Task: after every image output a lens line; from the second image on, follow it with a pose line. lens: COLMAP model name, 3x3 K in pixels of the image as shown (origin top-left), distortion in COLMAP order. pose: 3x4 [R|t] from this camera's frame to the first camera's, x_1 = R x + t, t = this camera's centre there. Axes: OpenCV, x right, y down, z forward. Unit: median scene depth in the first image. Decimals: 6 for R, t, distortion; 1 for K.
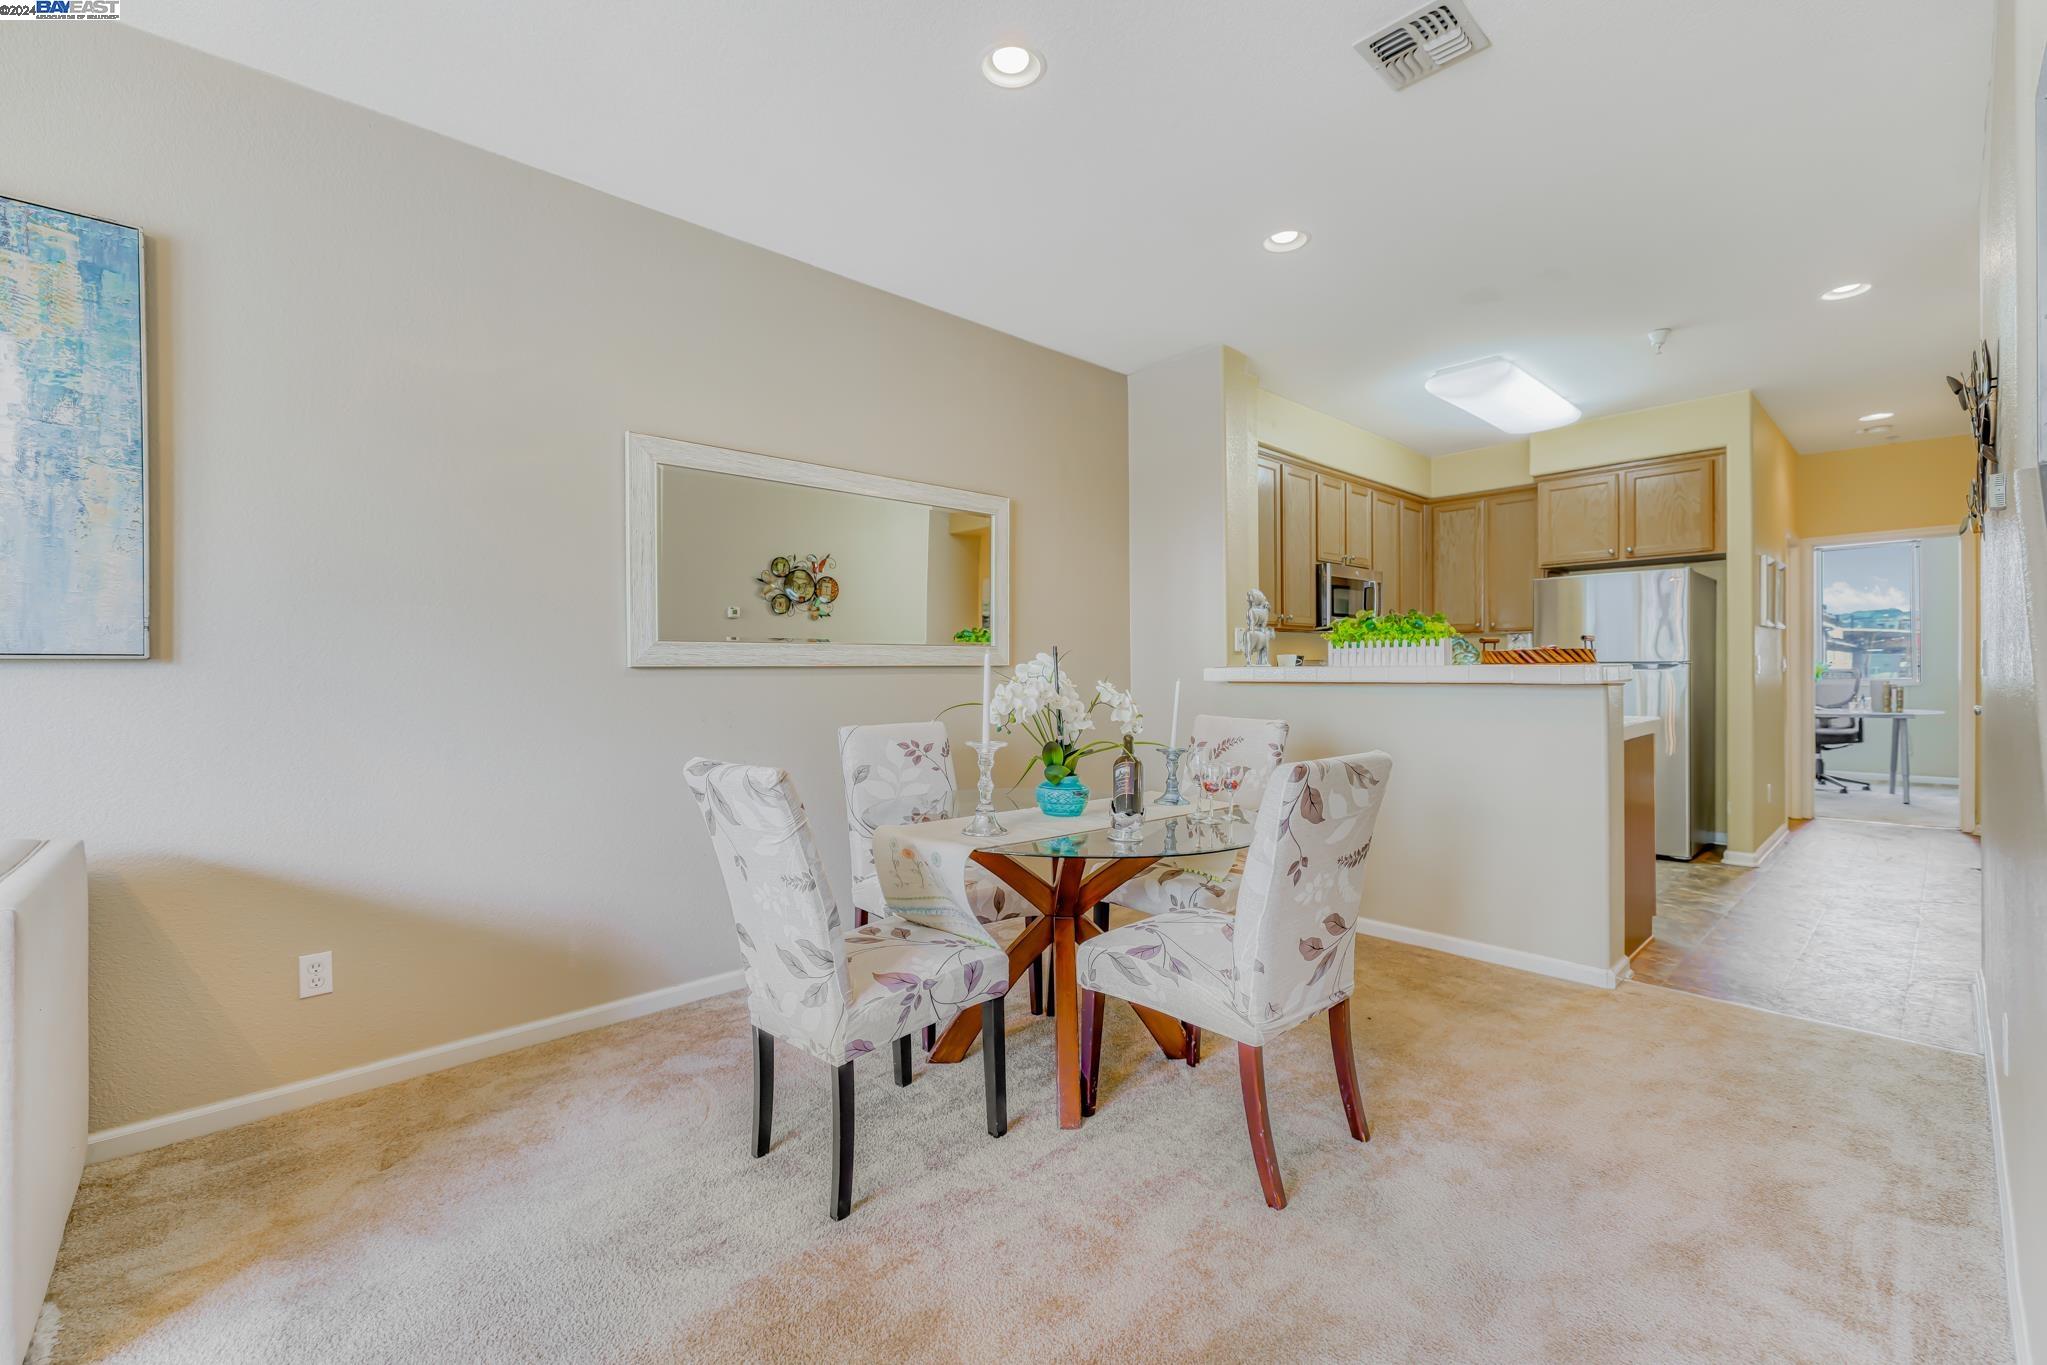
lens RADIAL K [[861.4, 0, 1028.9], [0, 861.4, 673.3], [0, 0, 1]] dist [0.000432, -0.000966]
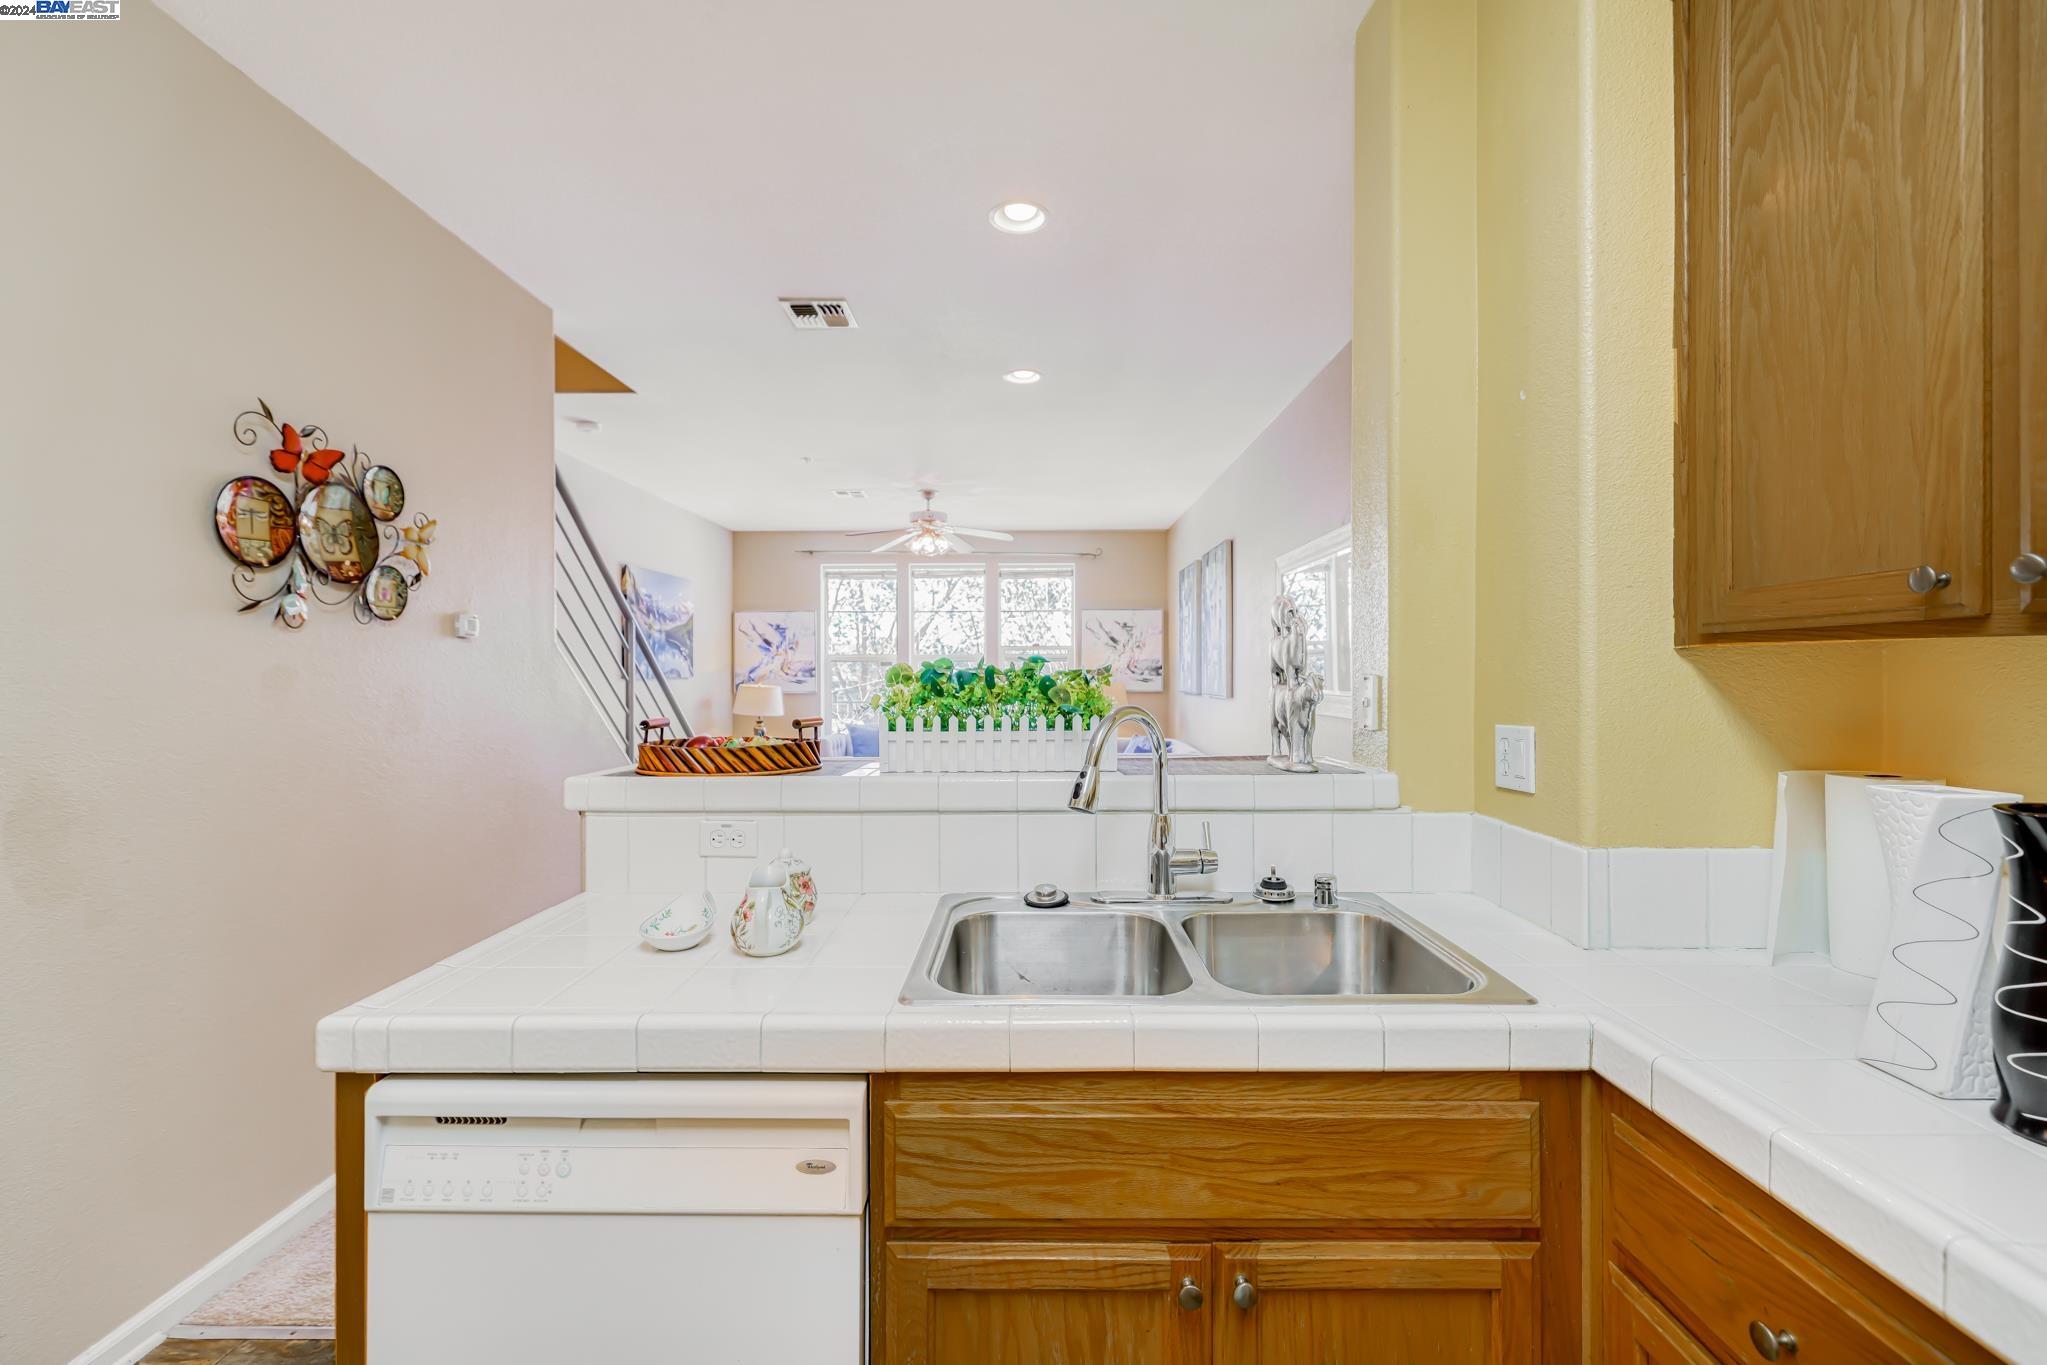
lens RADIAL K [[861.4, 0, 1028.9], [0, 861.4, 673.3], [0, 0, 1]] dist [0.000432, -0.000966]
pose [[-0.684551, 0.002182, -0.728962, 0.617741], [-0.001390, 0.999990, 0.004298, -0.052811], [0.728964, 0.003955, -0.684541, 1.106548]]
